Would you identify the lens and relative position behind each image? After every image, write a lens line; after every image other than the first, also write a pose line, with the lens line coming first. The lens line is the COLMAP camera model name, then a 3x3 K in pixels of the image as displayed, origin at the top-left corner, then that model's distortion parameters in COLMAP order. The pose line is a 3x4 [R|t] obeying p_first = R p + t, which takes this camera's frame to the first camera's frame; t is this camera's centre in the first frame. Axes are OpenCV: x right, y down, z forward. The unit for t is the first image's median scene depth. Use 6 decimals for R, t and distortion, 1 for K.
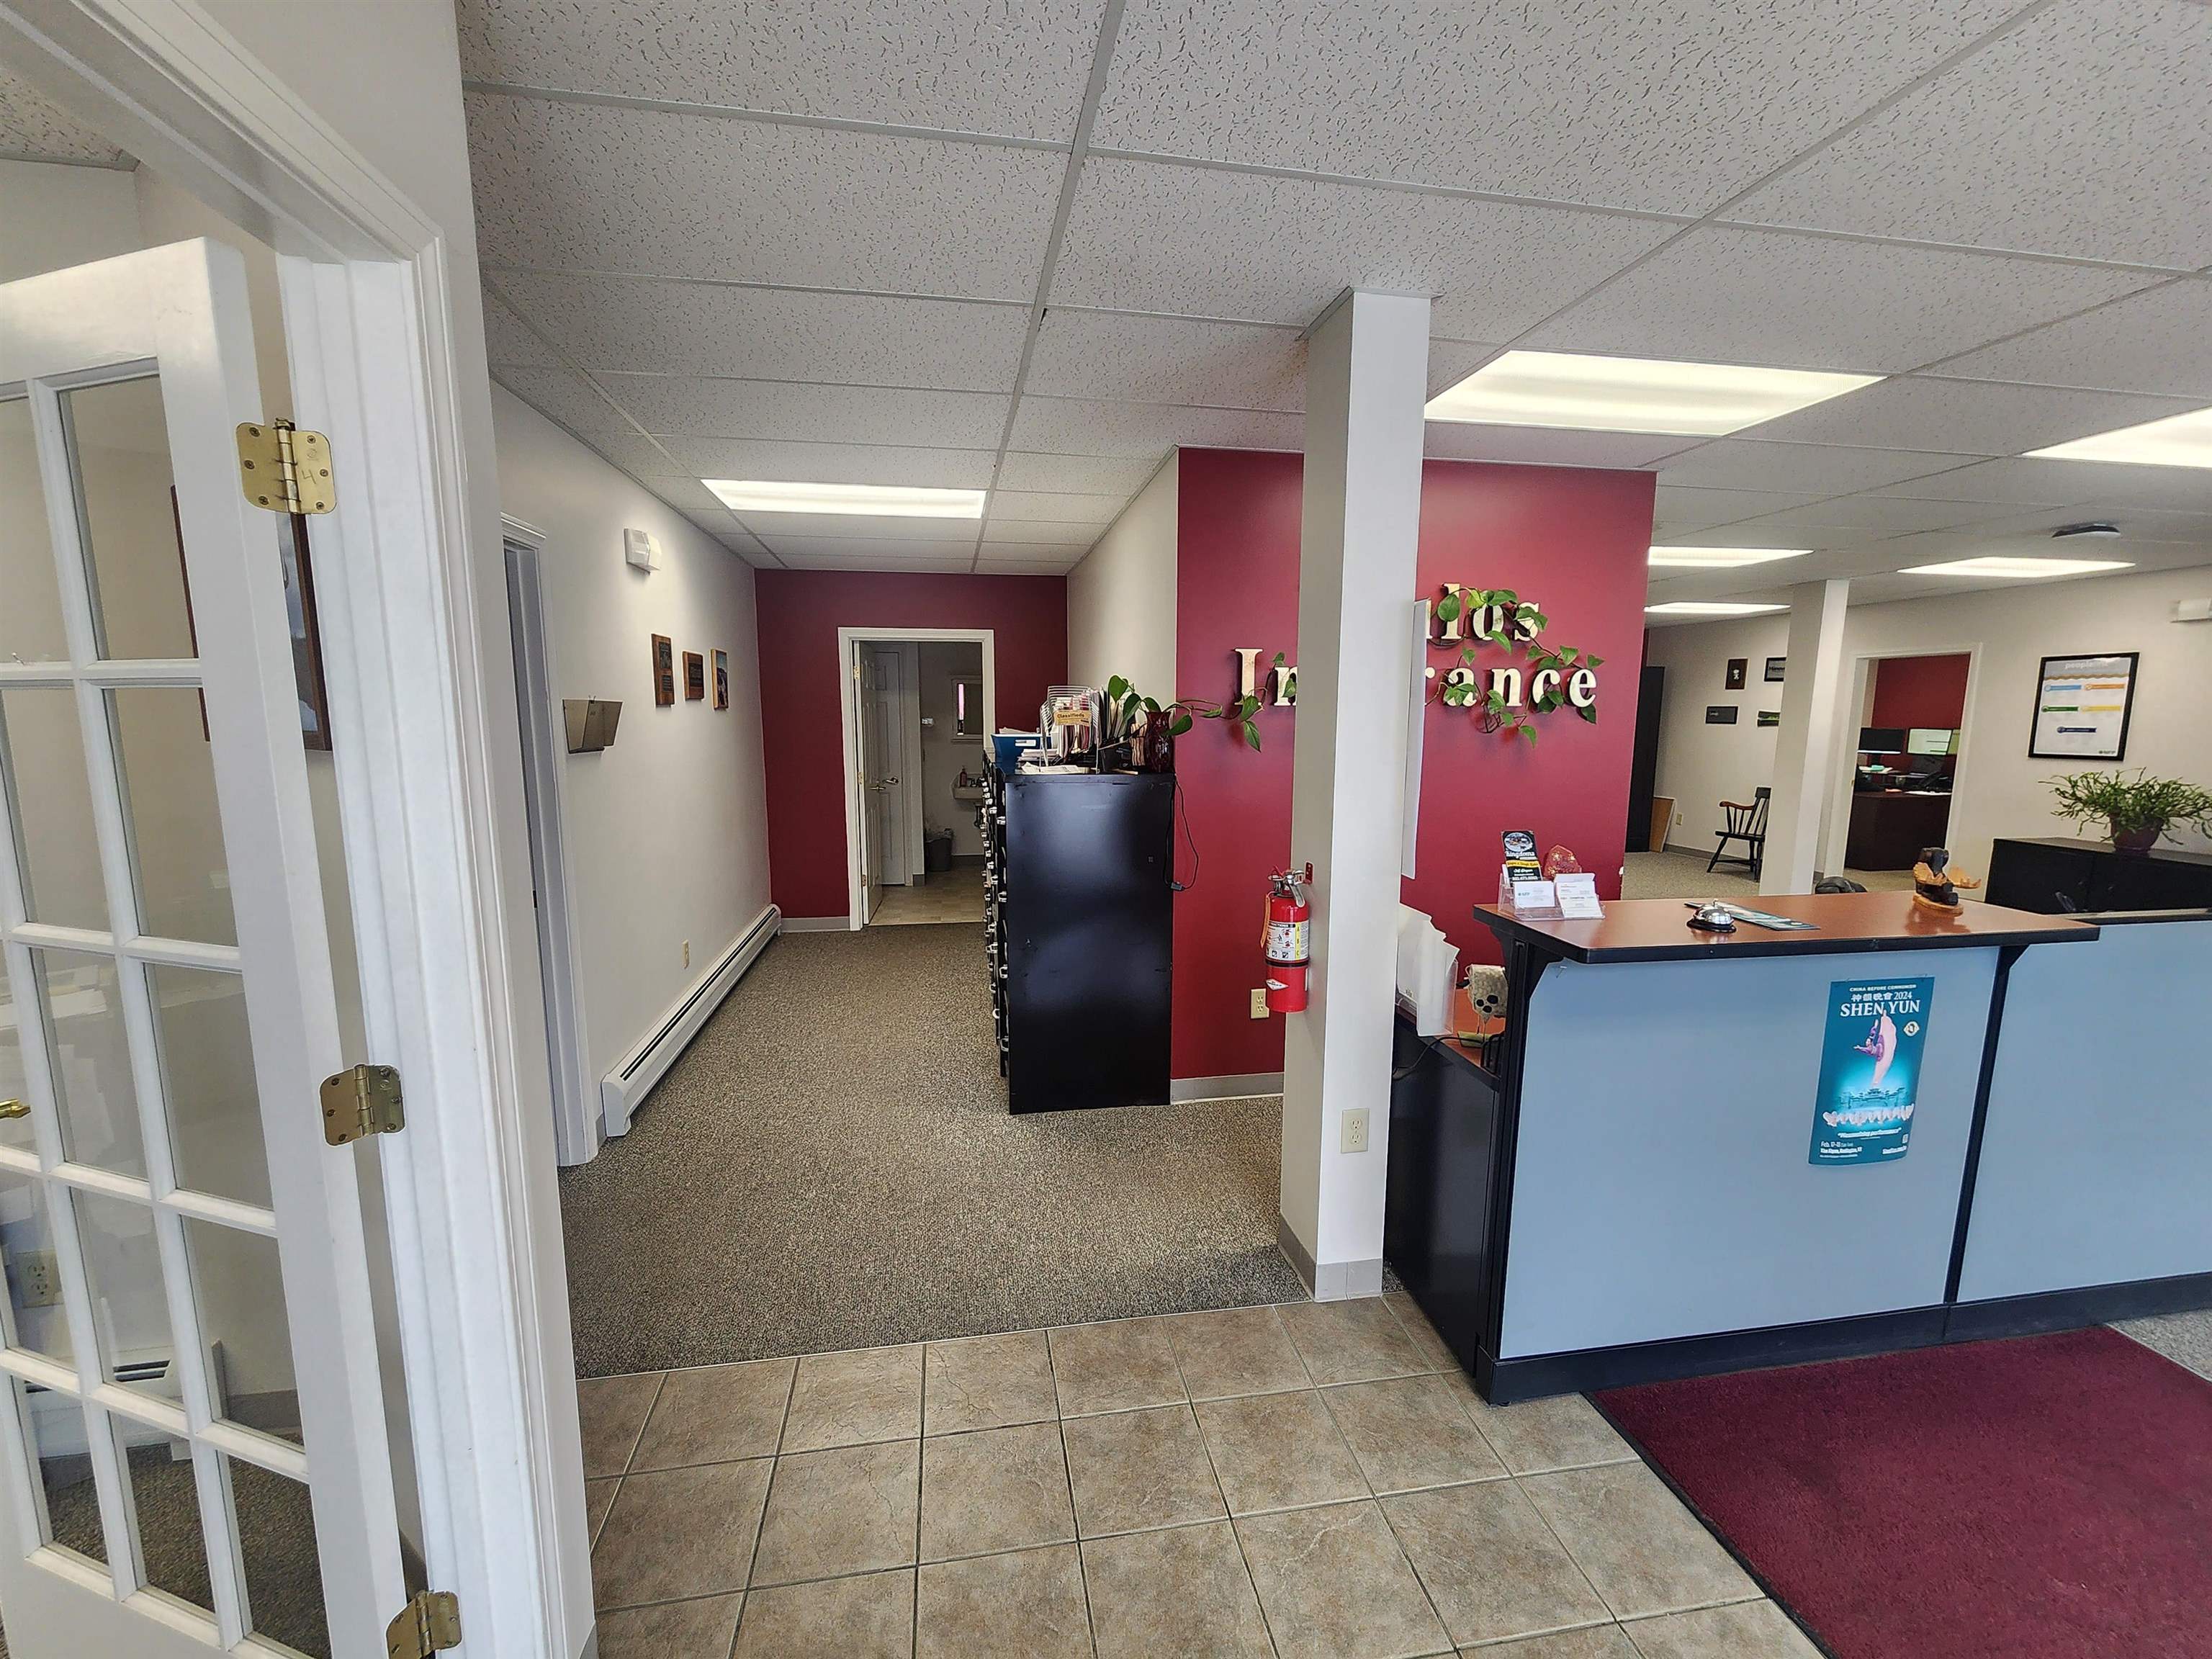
lens RADIAL K [[908.0, 0, 1103.8], [0, 908.0, 837.2], [0, 0, 1]] dist [0.001582, 0.000083]
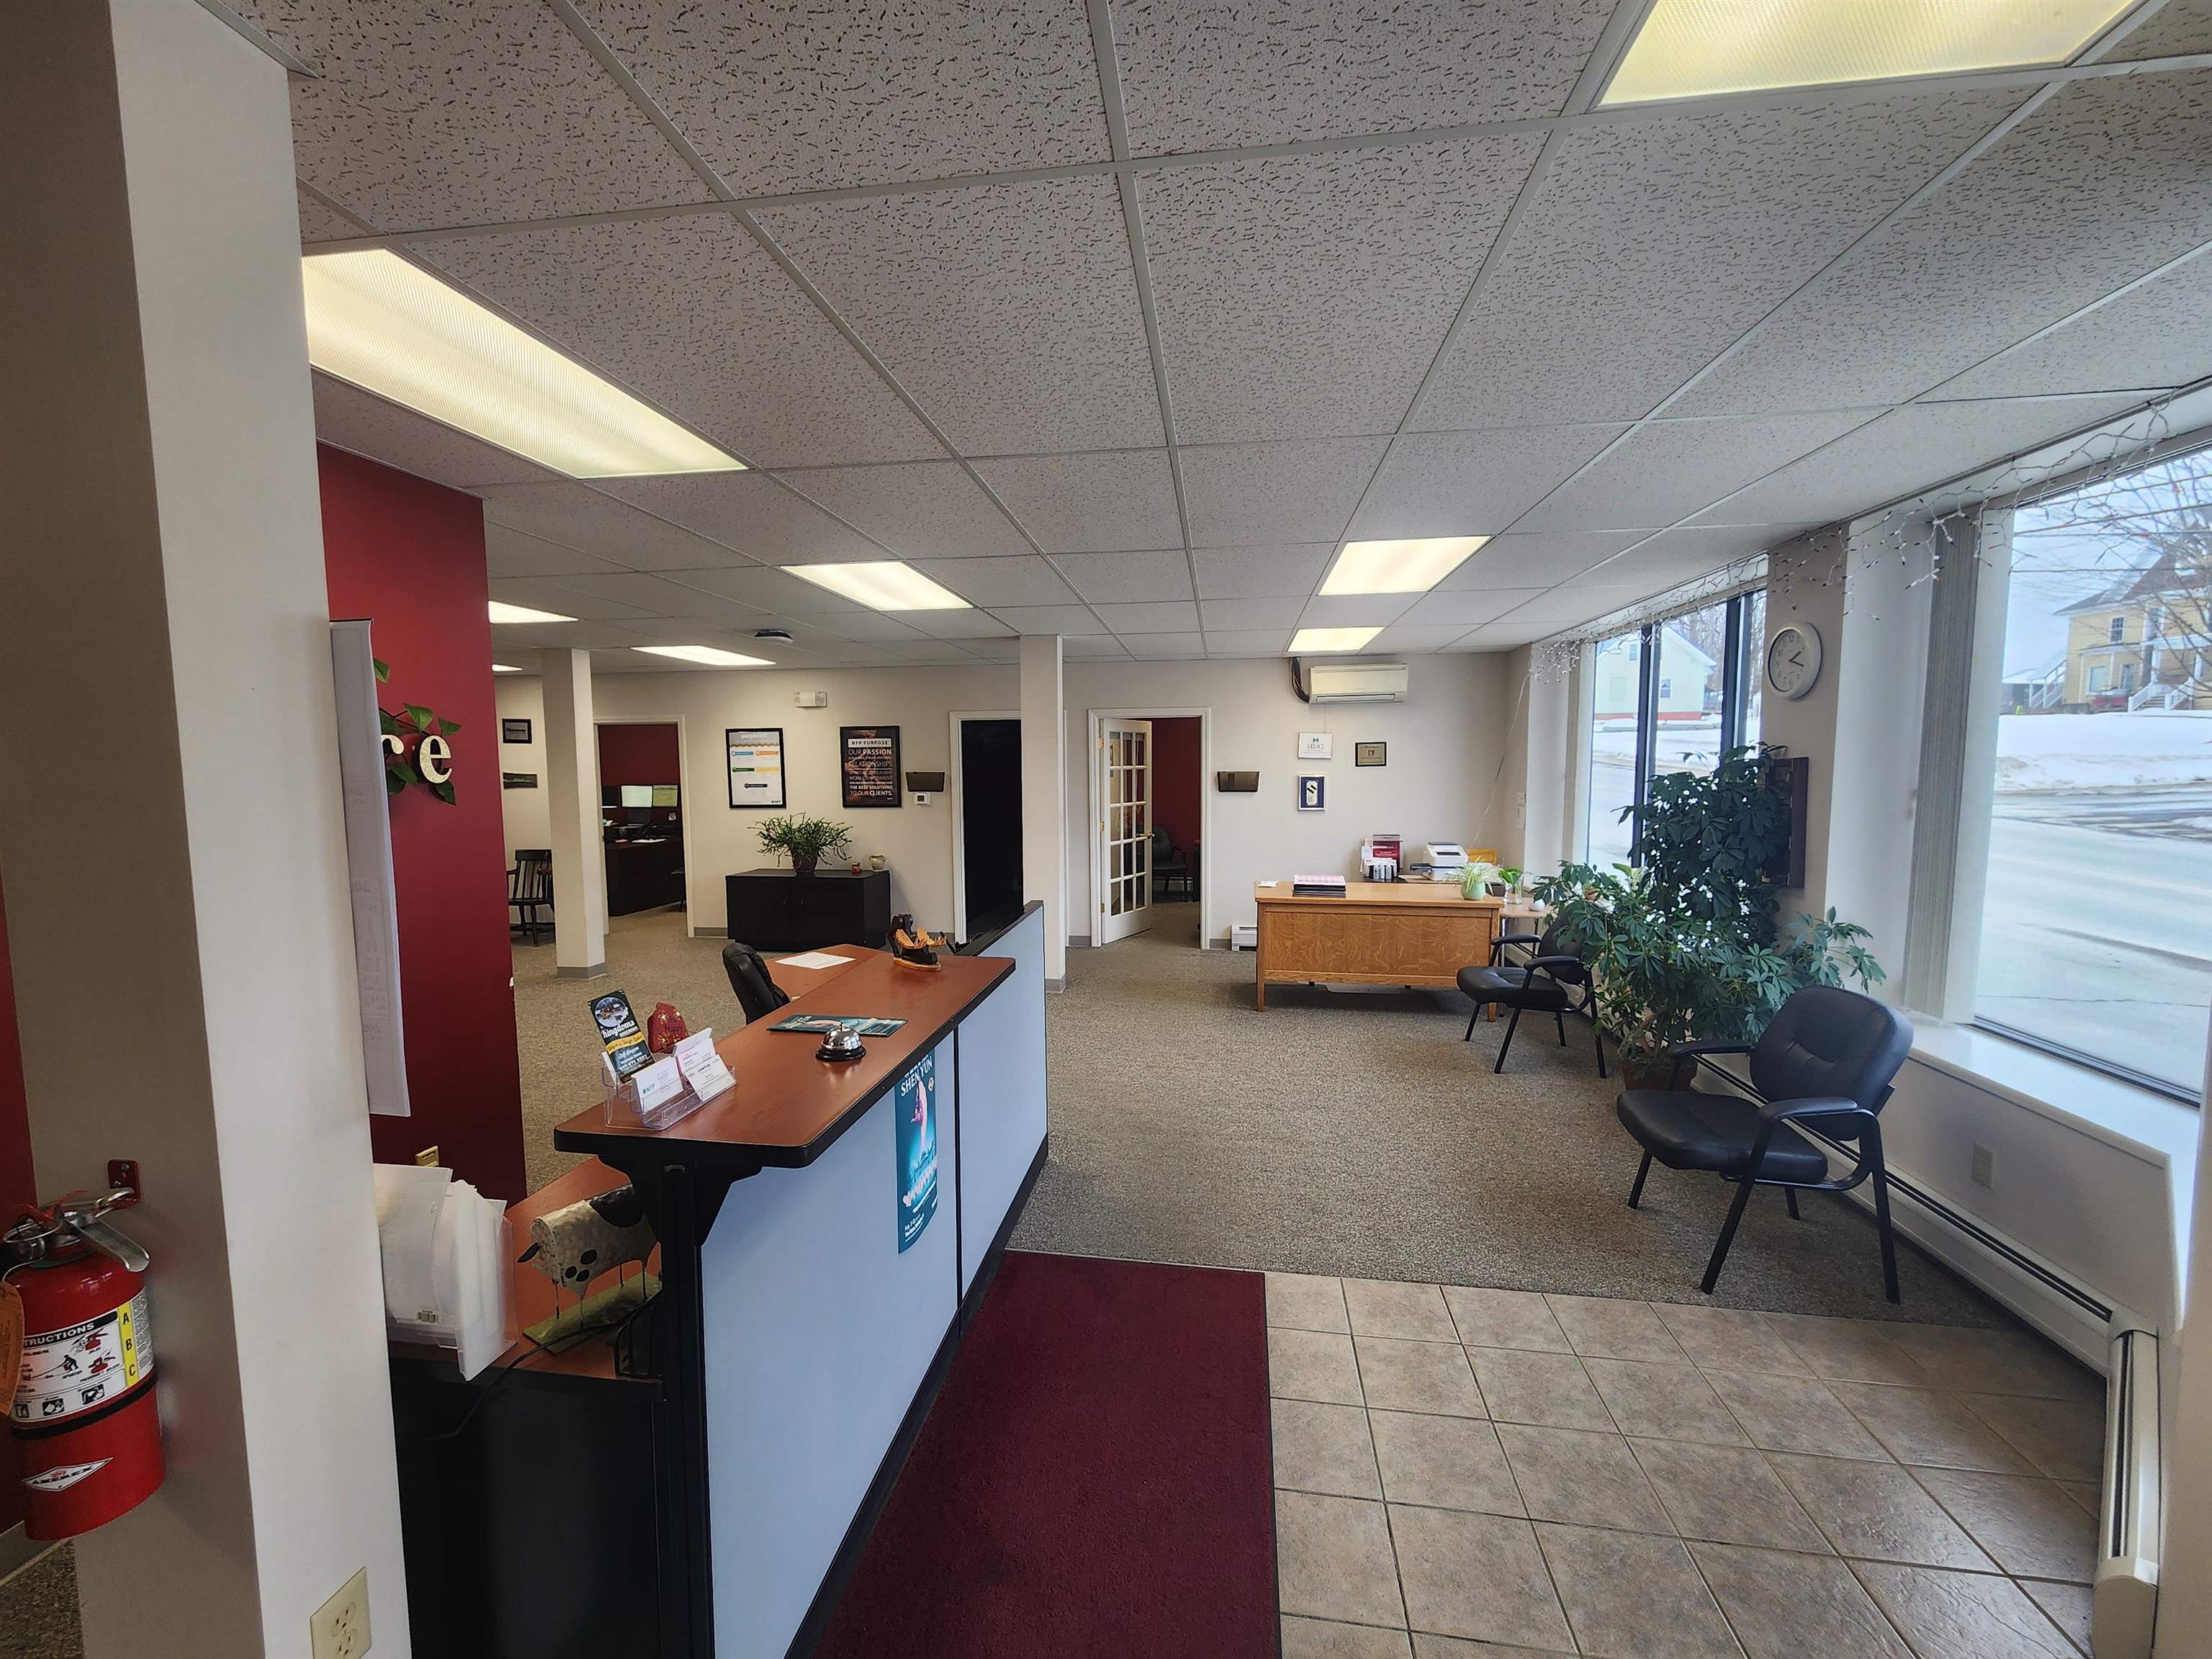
lens RADIAL K [[907.8, 0, 1094.2], [0, 907.8, 841.3], [0, 0, 1]] dist [-0.000161, 0.001044]
pose [[0.313105, -0.087361, 0.945692, -0.038381], [0.139700, 0.989165, 0.045124, -0.082617], [-0.939388, 0.117985, 0.321917, 0.378312]]
